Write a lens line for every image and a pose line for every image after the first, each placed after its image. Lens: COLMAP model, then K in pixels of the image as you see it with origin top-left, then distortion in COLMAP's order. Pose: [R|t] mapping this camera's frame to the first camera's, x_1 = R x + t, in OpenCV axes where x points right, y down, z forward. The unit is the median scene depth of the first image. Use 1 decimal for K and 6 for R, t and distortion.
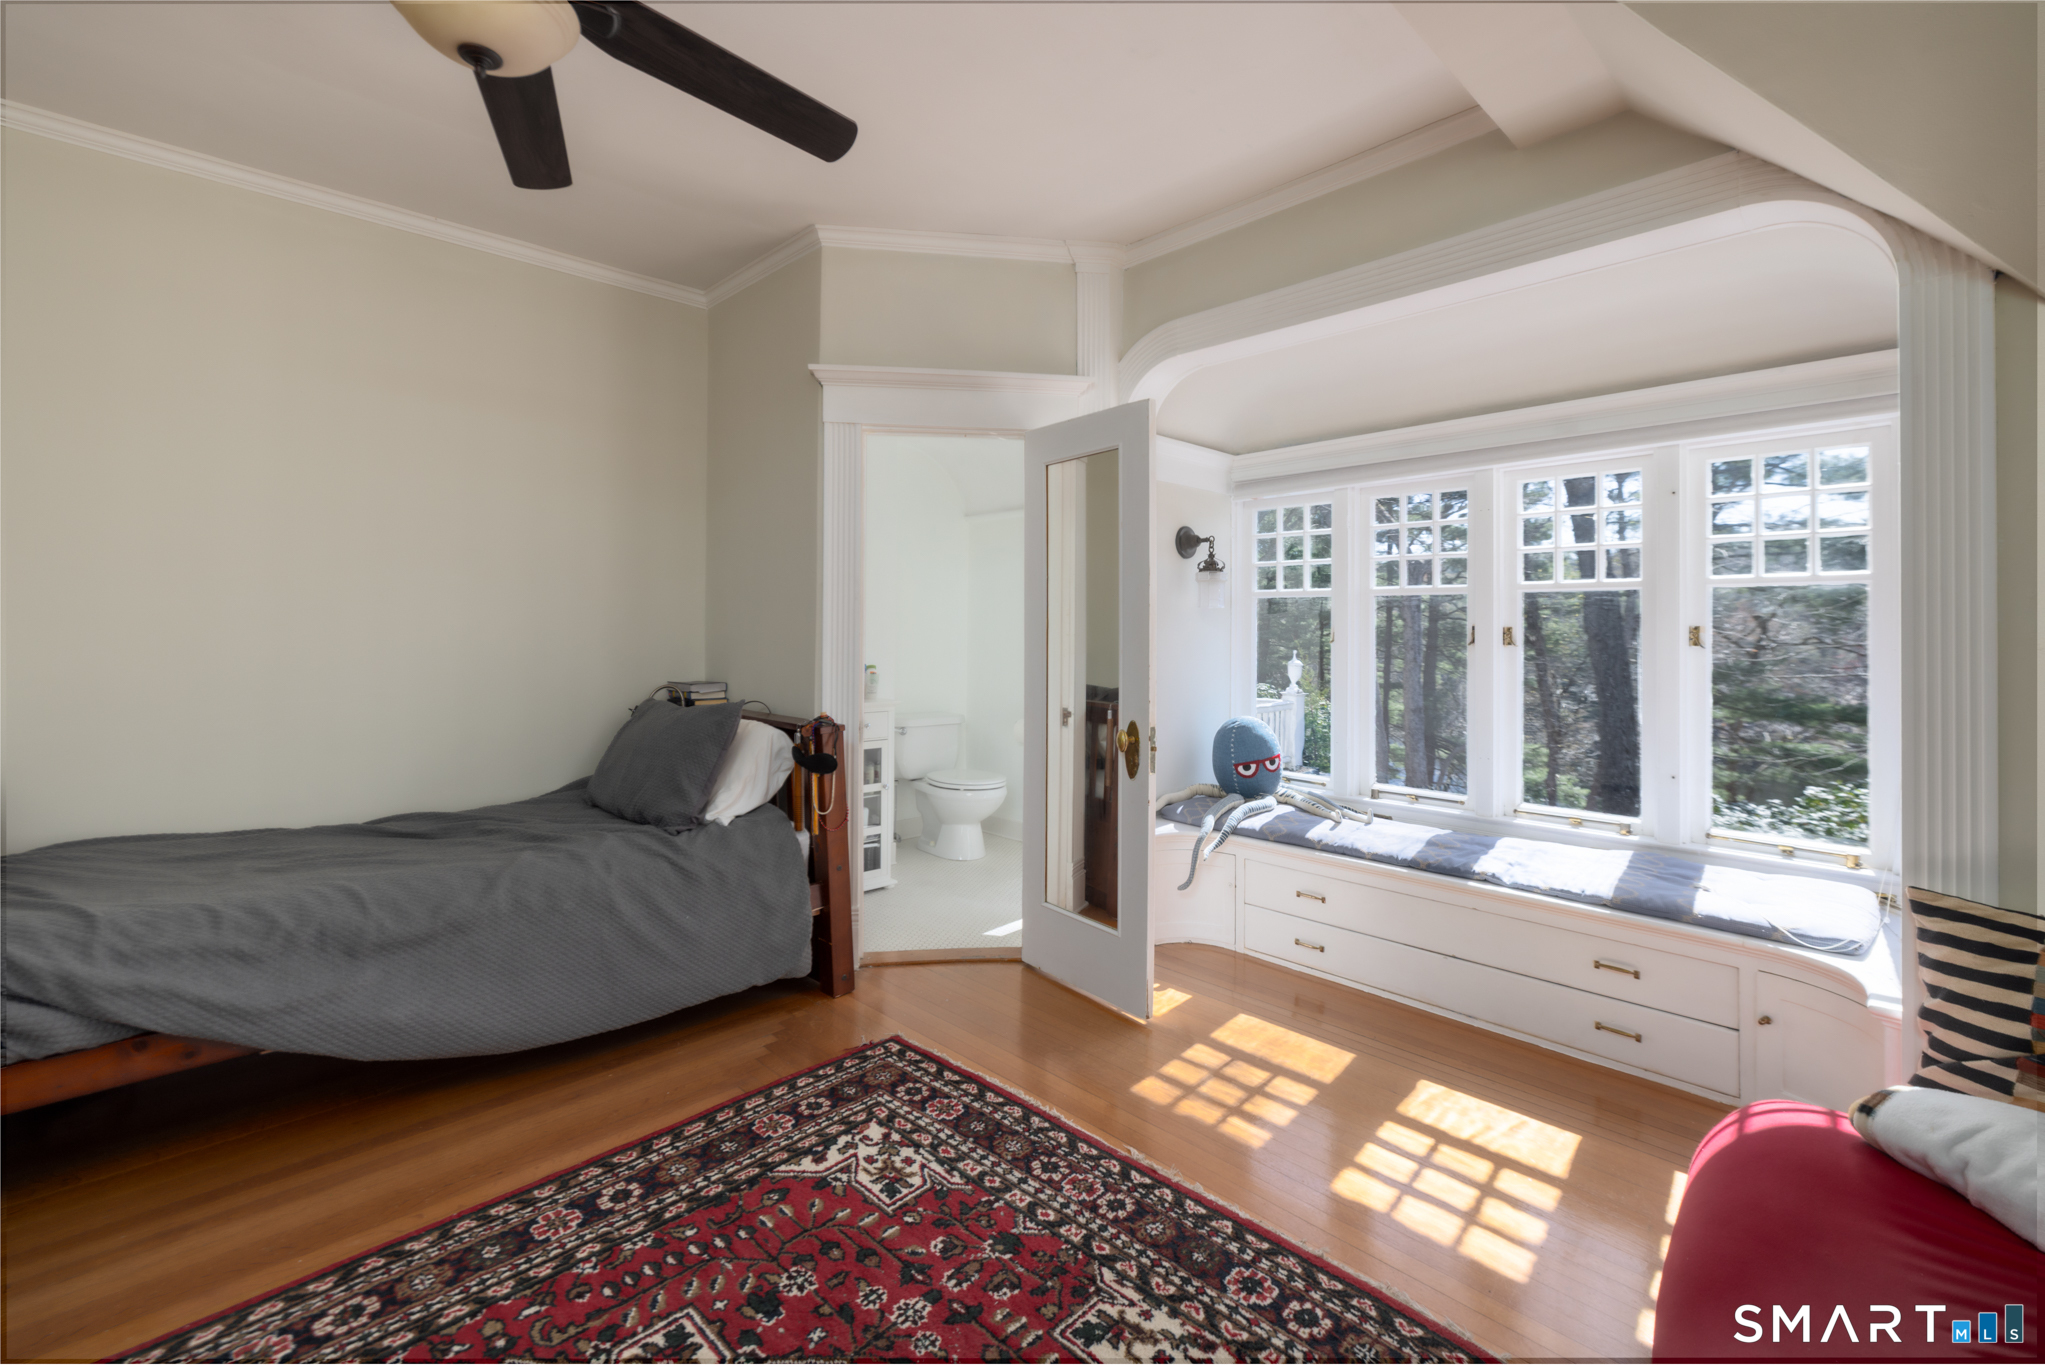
lens RADIAL K [[874.2, 0, 1000.4], [0, 874.2, 630.8], [0, 0, 1]] dist [0.004923, 0.000199]
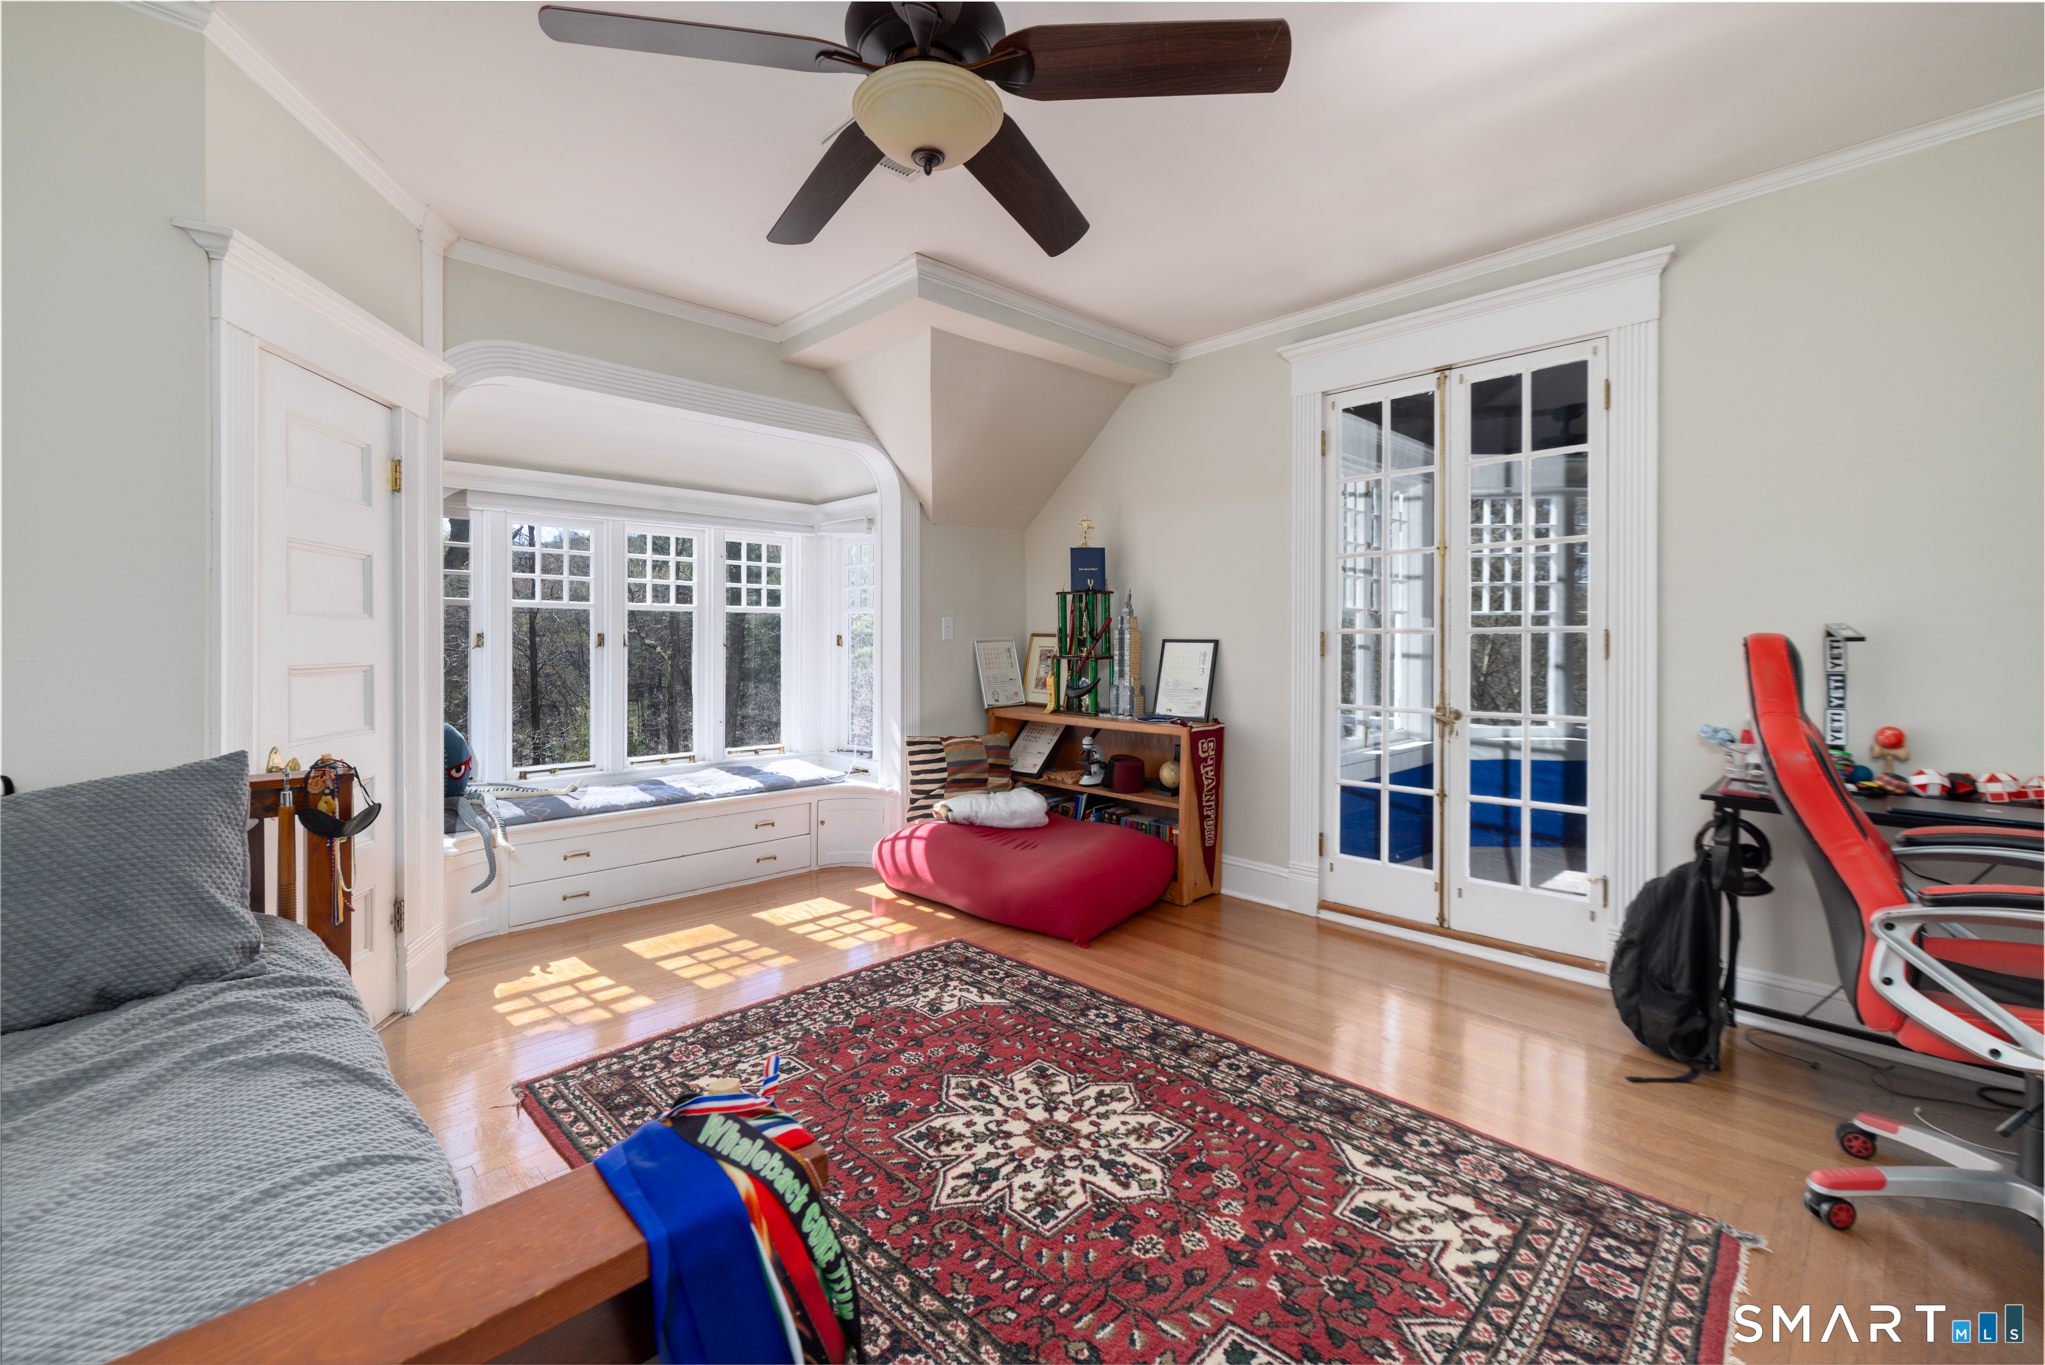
lens RADIAL K [[874.2, 0, 1020.8], [0, 874.2, 662.8], [0, 0, 1]] dist [0.004923, 0.000199]
pose [[-0.051757, -0.016231, 0.998528, -1.304519], [0.001163, 0.999866, 0.016313, 0.031439], [-0.998659, 0.002006, -0.051731, 0.688800]]
